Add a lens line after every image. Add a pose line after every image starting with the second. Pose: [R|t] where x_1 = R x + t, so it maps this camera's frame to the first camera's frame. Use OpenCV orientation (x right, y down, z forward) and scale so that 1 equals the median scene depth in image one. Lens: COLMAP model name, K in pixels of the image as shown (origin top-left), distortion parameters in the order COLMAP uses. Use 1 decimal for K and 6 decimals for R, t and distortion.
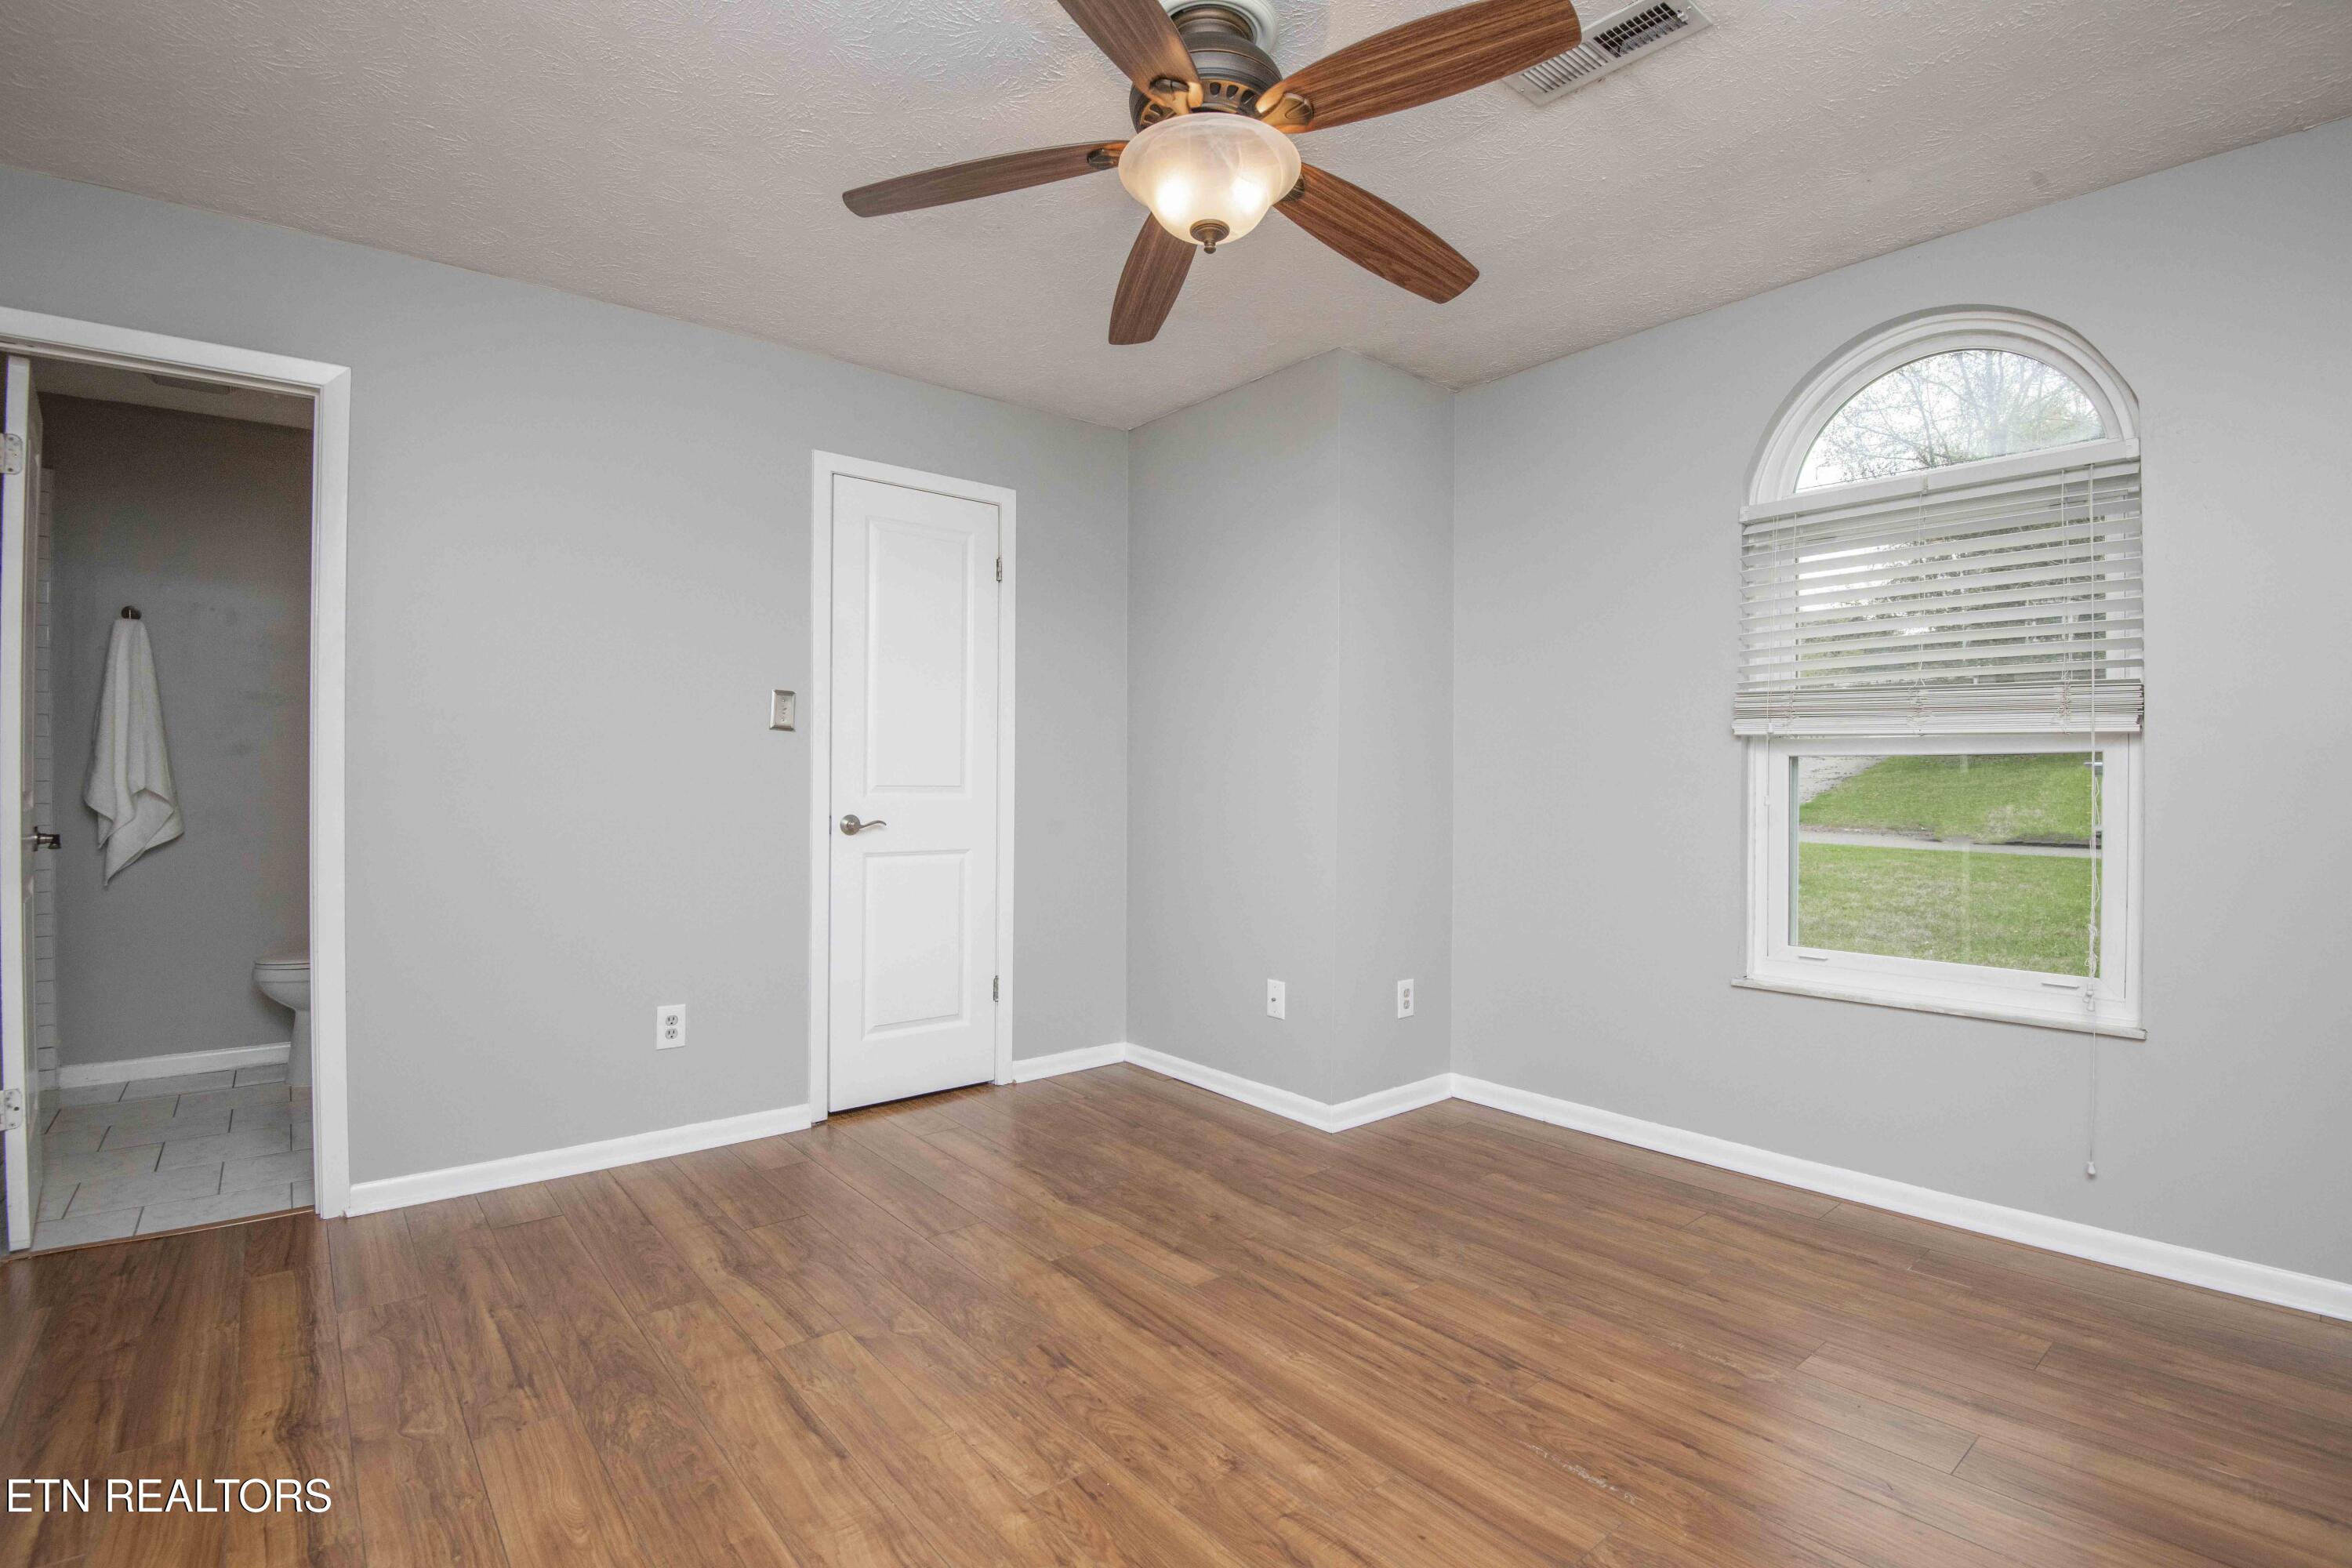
lens RADIAL K [[1085.9, 0, 1183.8], [0, 1085.9, 781.7], [0, 0, 1]] dist [-0.005079, -0.027291]
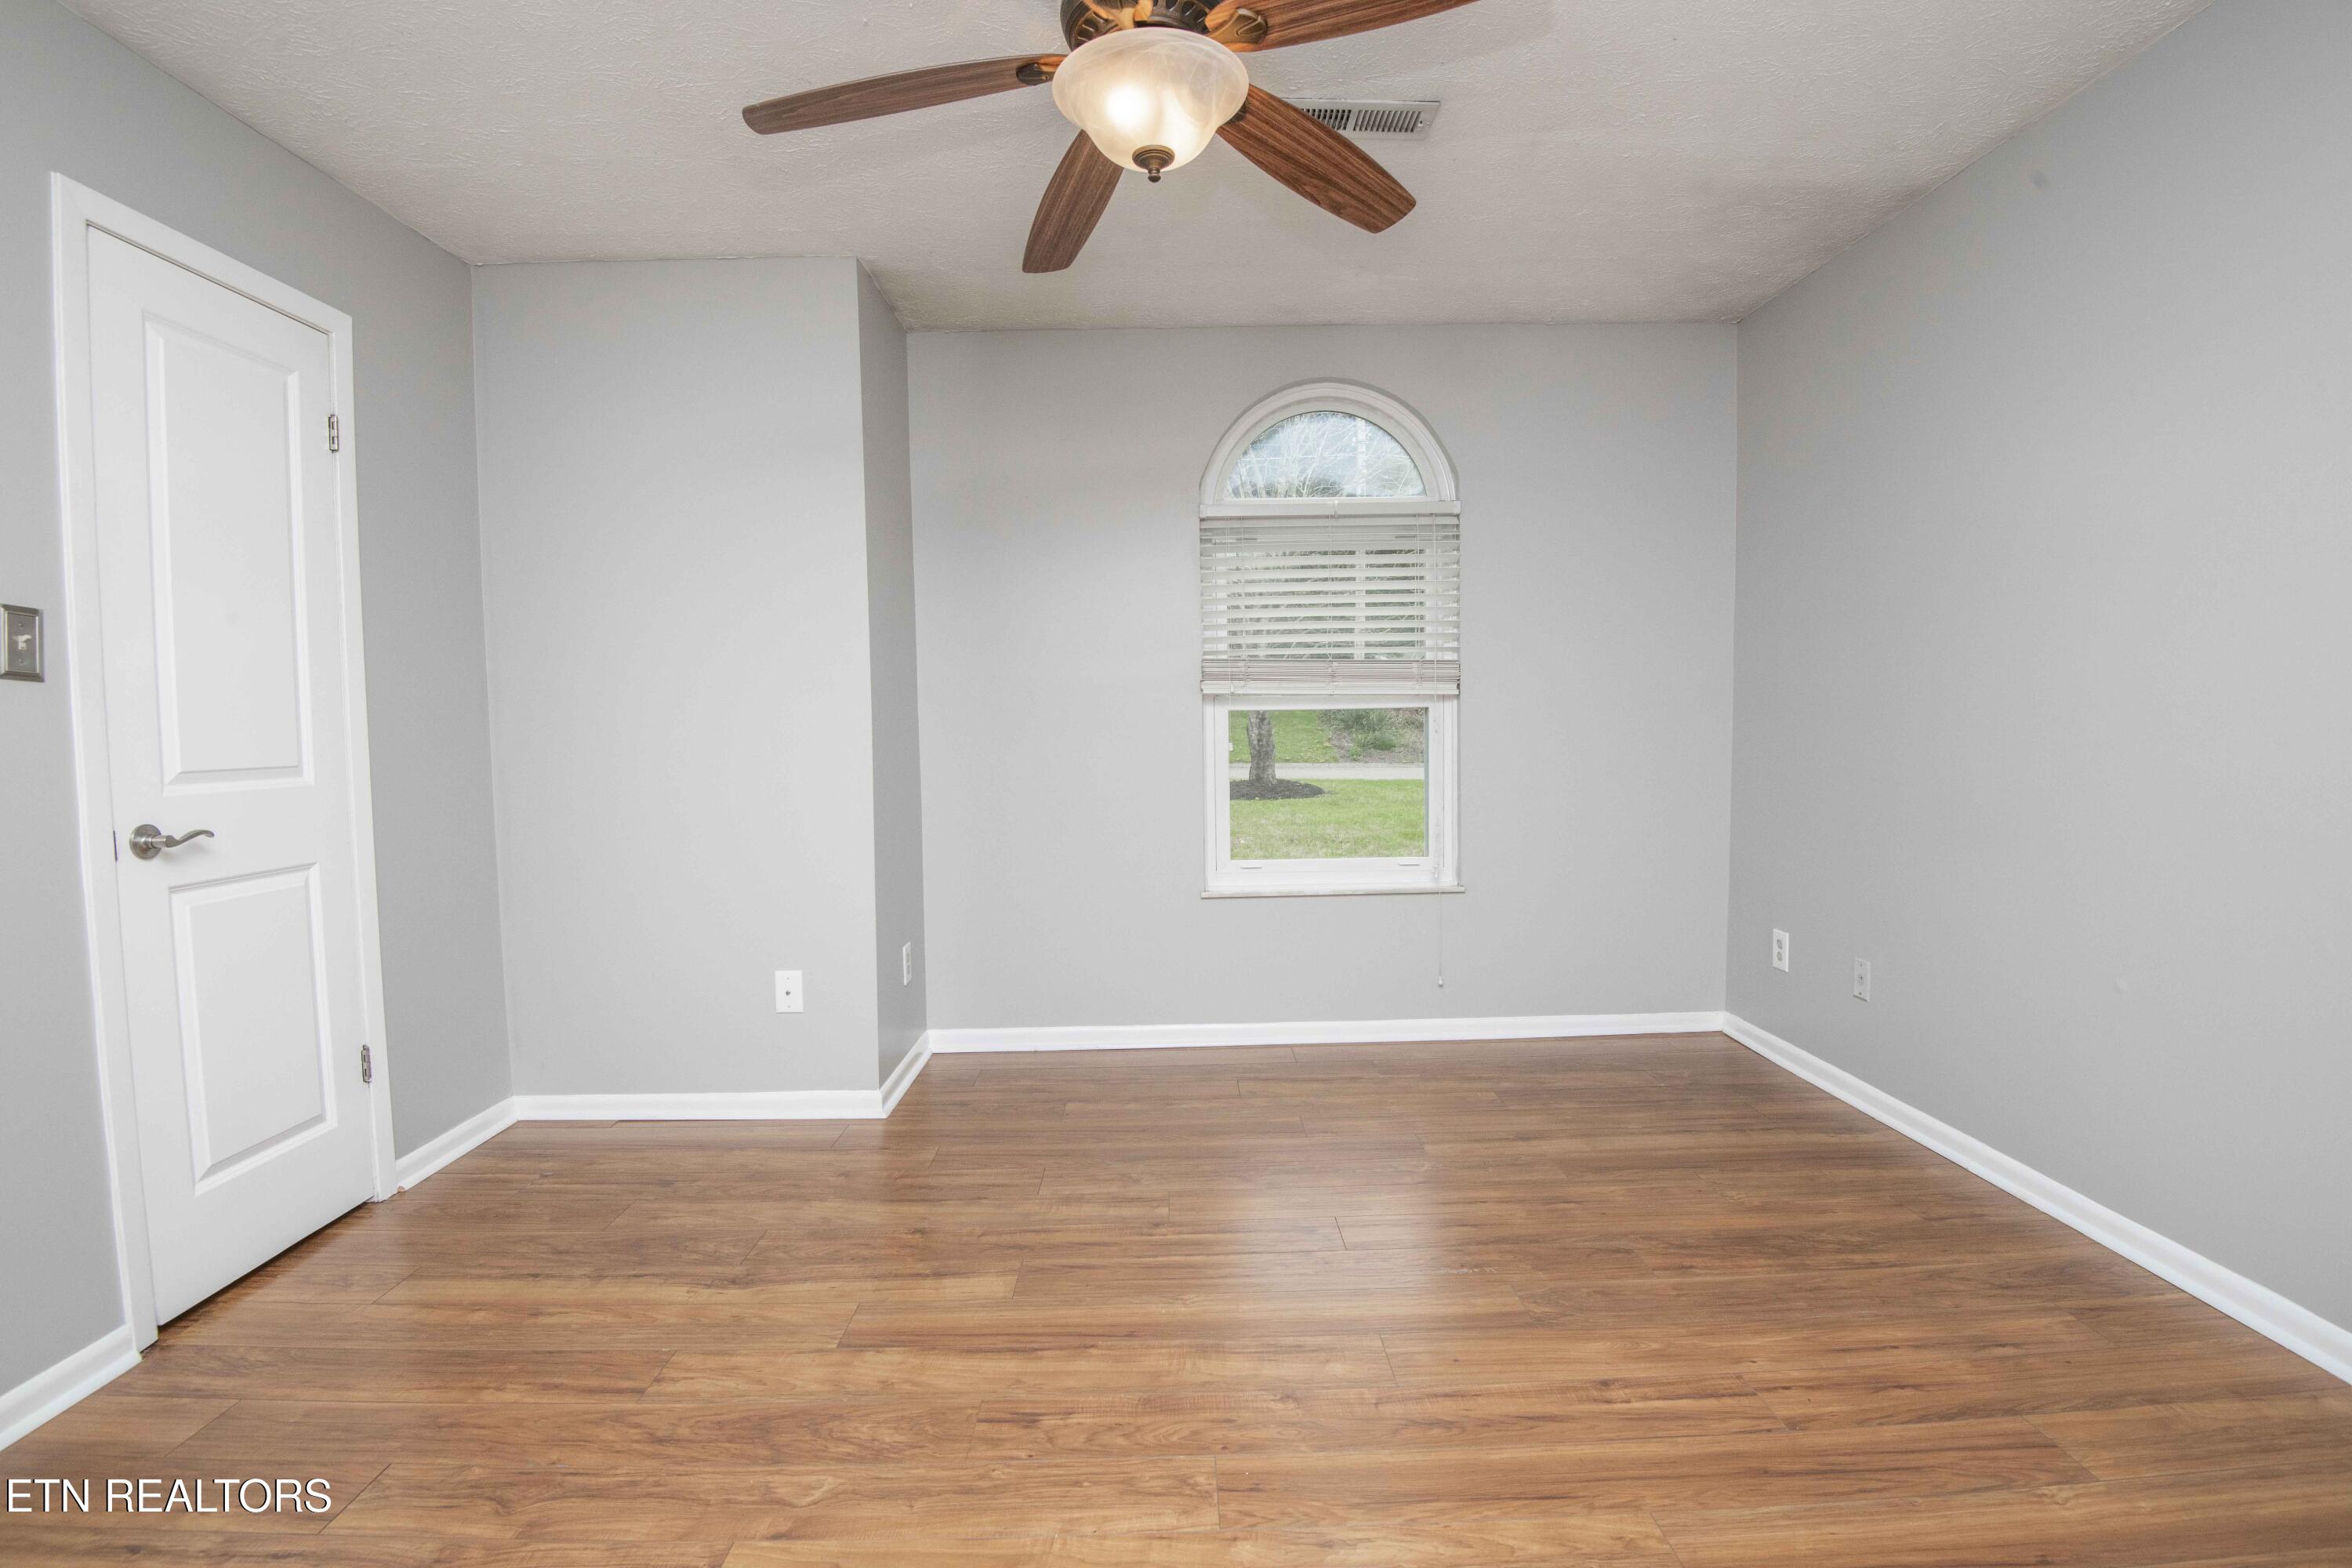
lens RADIAL K [[1085.9, 0, 1183.8], [0, 1085.9, 781.7], [0, 0, 1]] dist [-0.005079, -0.027291]
pose [[0.629914, -0.058979, 0.774422, -0.531496], [0.019346, 0.997995, 0.060271, -0.021555], [-0.776424, -0.022984, 0.629792, 0.285593]]
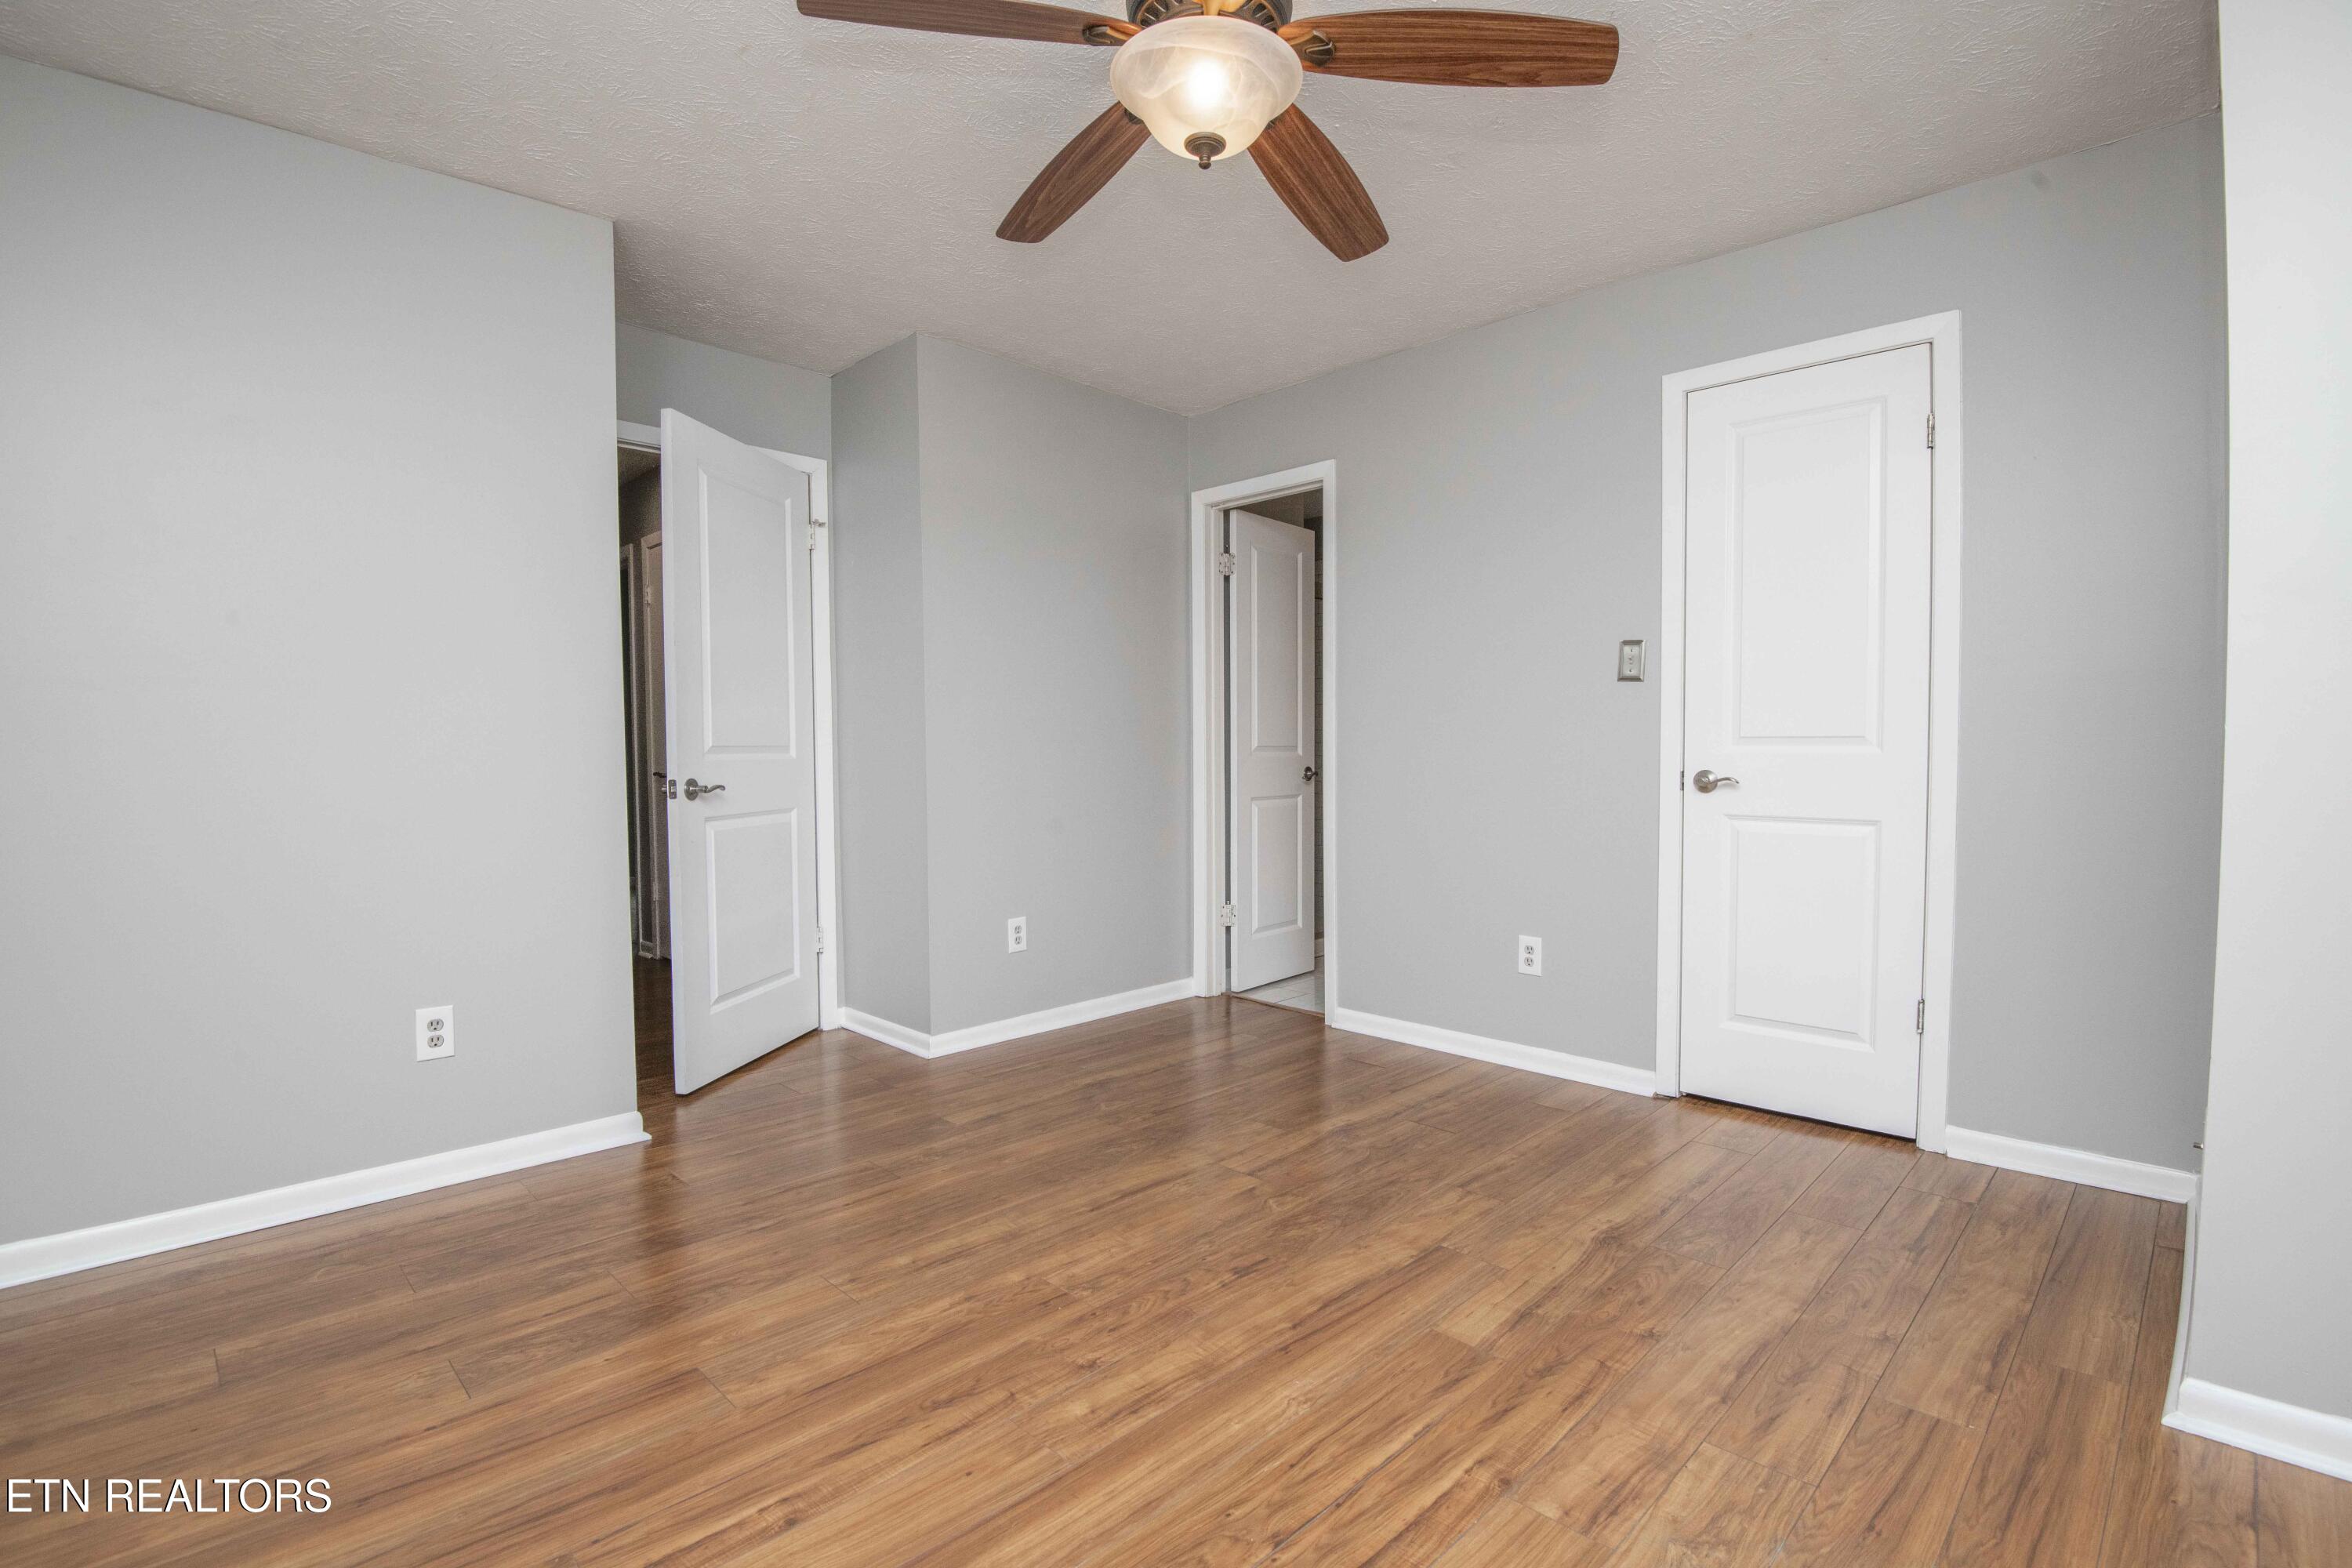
lens RADIAL K [[1085.9, 0, 1183.8], [0, 1085.9, 781.7], [0, 0, 1]] dist [-0.005079, -0.027291]
pose [[0.094566, 0.028859, -0.995100, 0.732181], [0.005580, 0.999549, 0.029519, 0.015391], [0.995503, -0.008344, 0.094362, 0.661961]]
